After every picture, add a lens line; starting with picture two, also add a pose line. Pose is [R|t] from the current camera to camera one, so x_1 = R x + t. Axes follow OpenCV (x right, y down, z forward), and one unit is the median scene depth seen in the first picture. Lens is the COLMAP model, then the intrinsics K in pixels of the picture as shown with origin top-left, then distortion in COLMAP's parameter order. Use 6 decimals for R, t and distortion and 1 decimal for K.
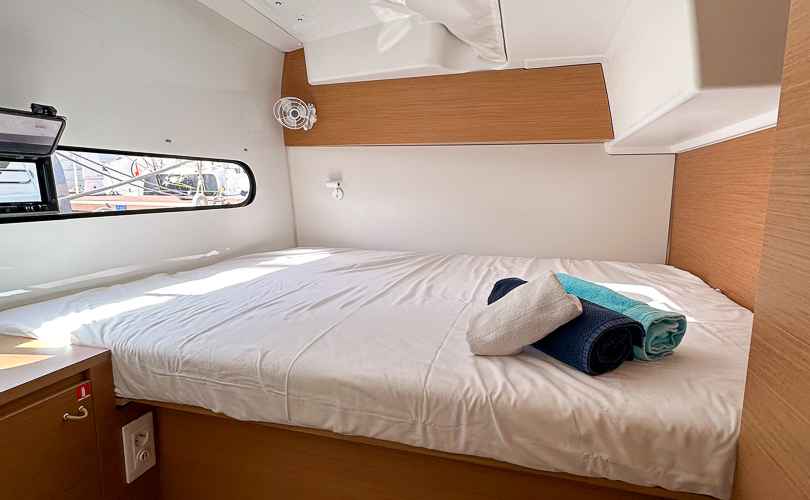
lens RADIAL K [[437.5, 0, 404.0], [0, 437.5, 245.5], [0, 0, 1]] dist [-0.002516, -0.000593]
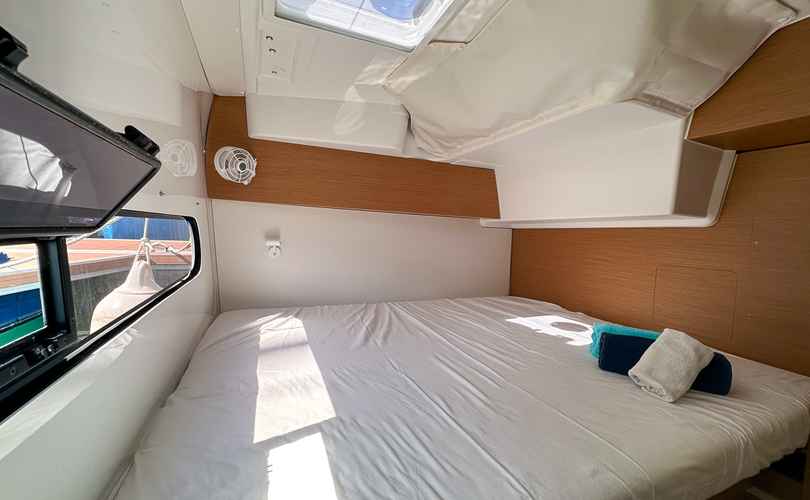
lens RADIAL K [[328.0, 0, 404.1], [0, 328.0, 247.1], [0, 0, 1]] dist [-0.001220, -0.000124]
pose [[0.768760, -0.003741, 0.639527, -0.469027], [0.049715, 0.997307, -0.053927, -0.089218], [-0.637603, 0.073251, 0.766875, 0.304403]]
